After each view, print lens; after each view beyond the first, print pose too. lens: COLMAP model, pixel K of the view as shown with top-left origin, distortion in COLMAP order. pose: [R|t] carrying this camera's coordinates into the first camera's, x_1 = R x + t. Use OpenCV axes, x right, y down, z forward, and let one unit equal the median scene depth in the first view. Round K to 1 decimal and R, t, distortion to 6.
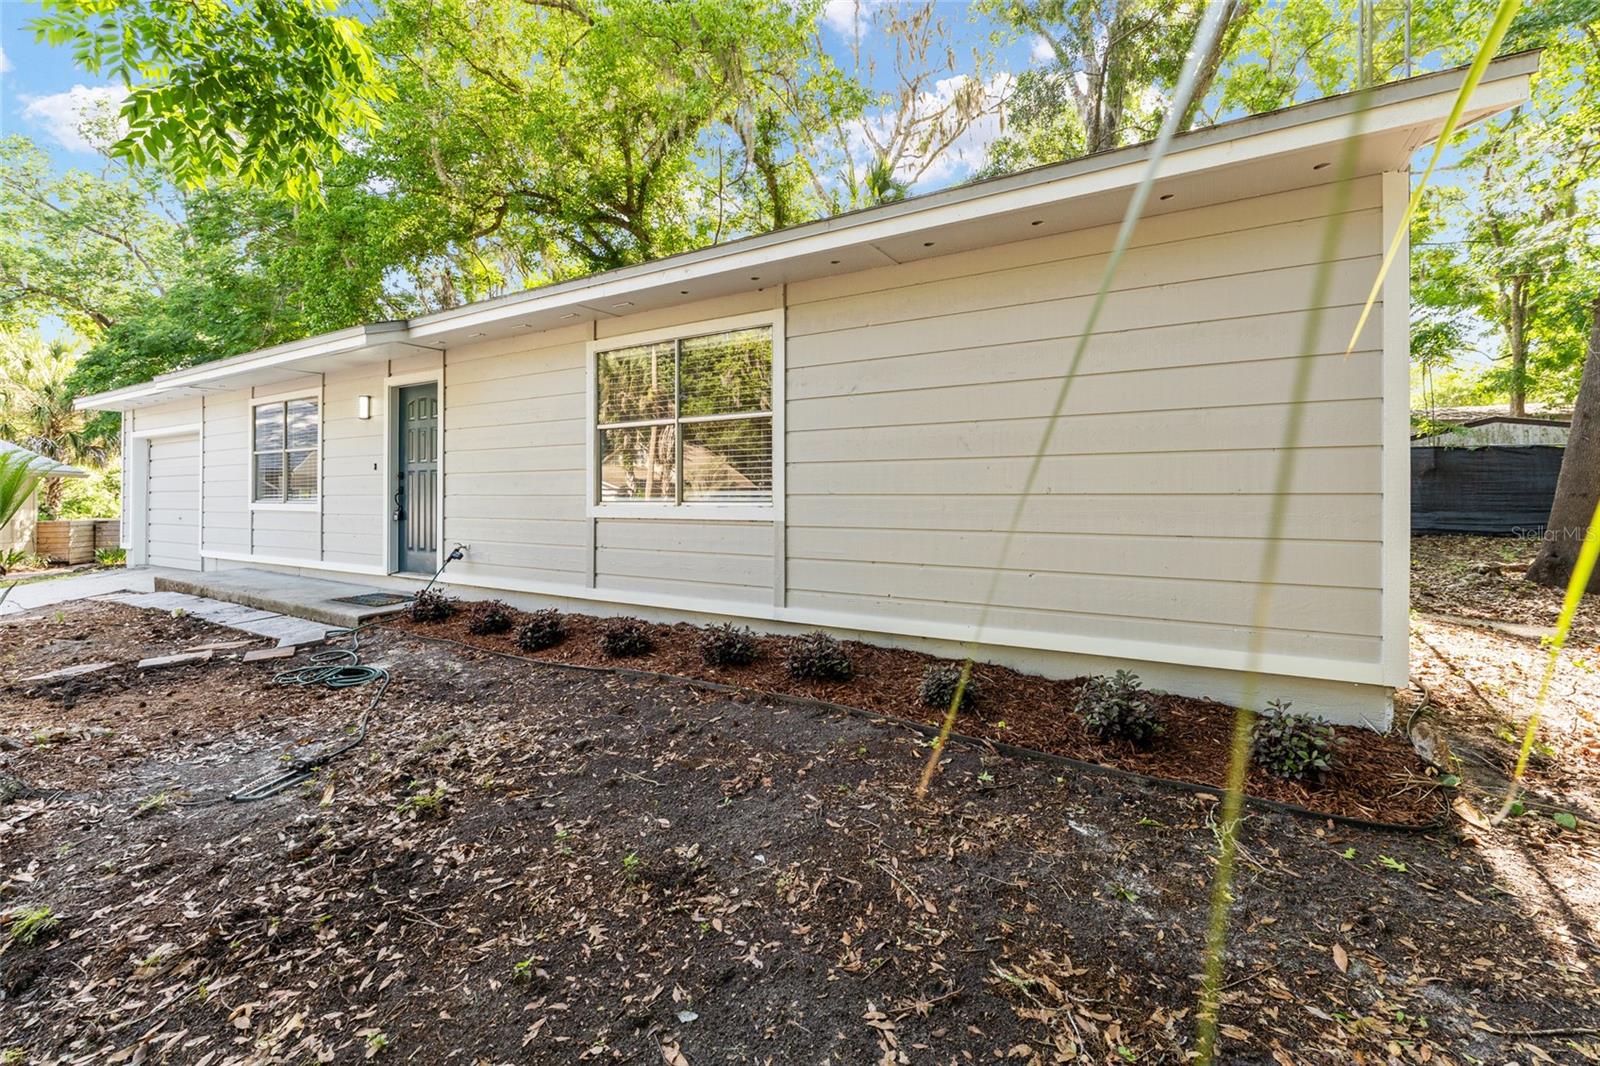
lens RADIAL K [[644.1, 0, 875.5], [0, 644.1, 499.8], [0, 0, 1]] dist [-0.002383, 0.000030]
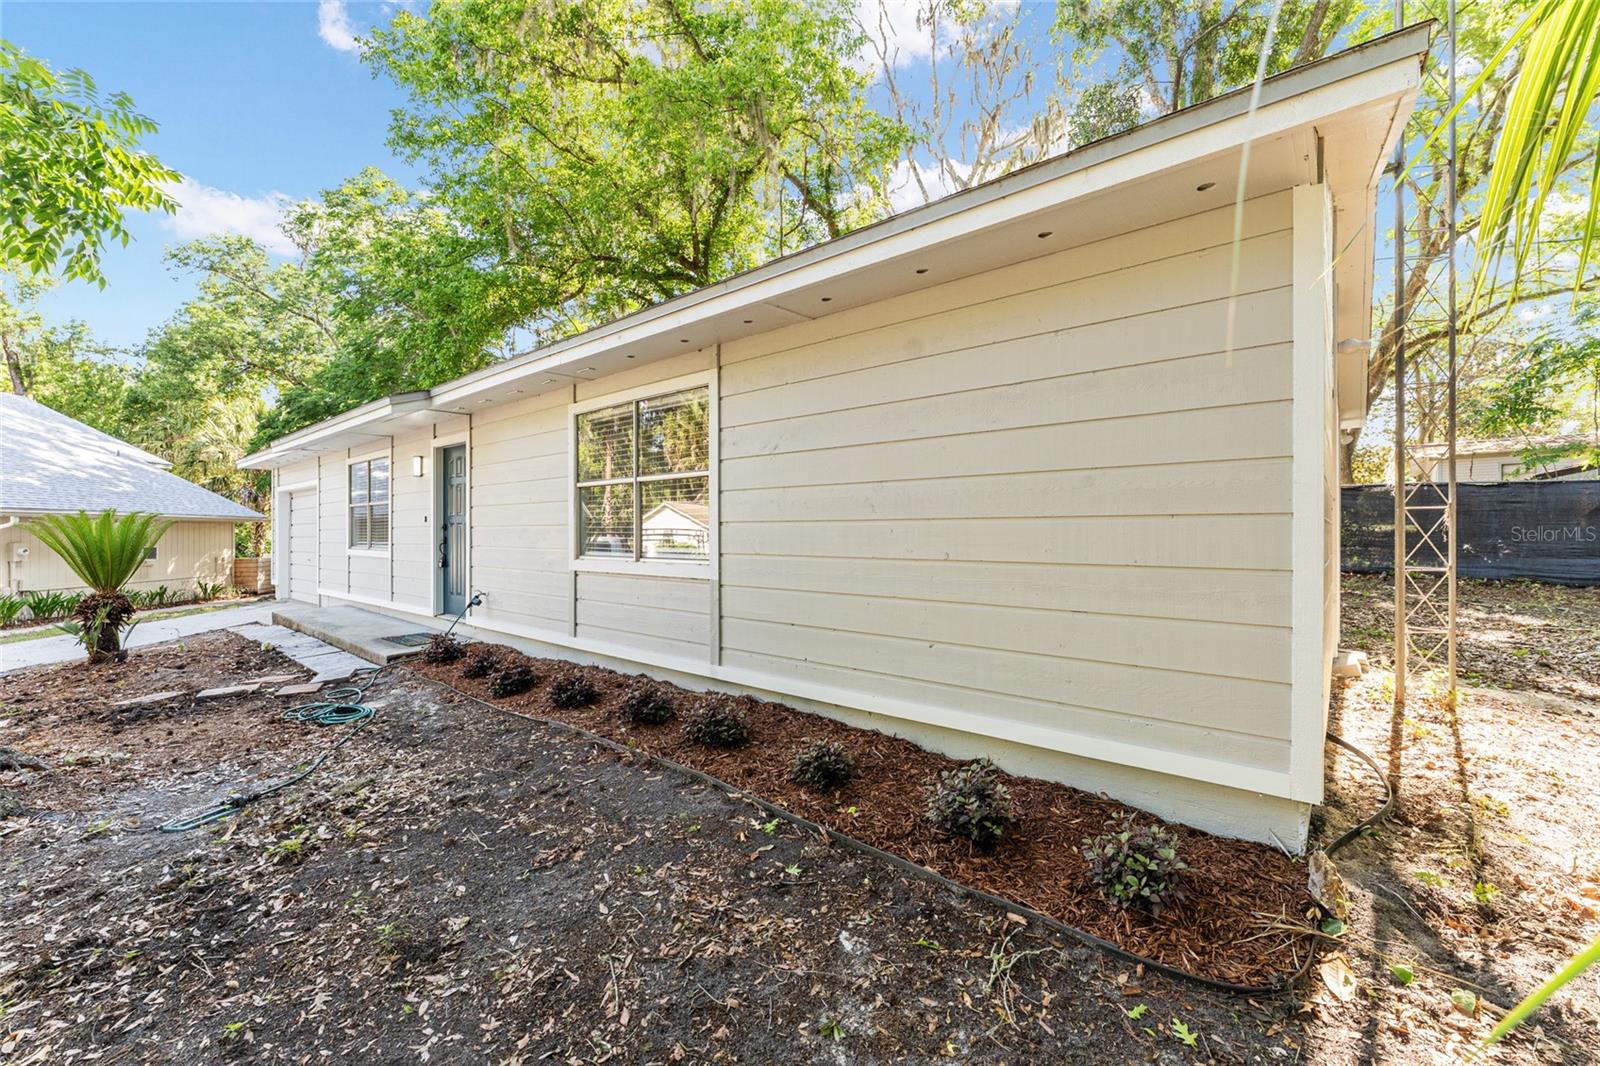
lens RADIAL K [[644.1, 0, 810.4], [0, 644.1, 542.7], [0, 0, 1]] dist [-0.002383, 0.000030]
pose [[0.984260, 0.000850, -0.176727, 0.288105], [-0.000767, 1.000000, 0.000533, -0.041274], [0.176727, -0.000389, 0.984260, 0.057455]]
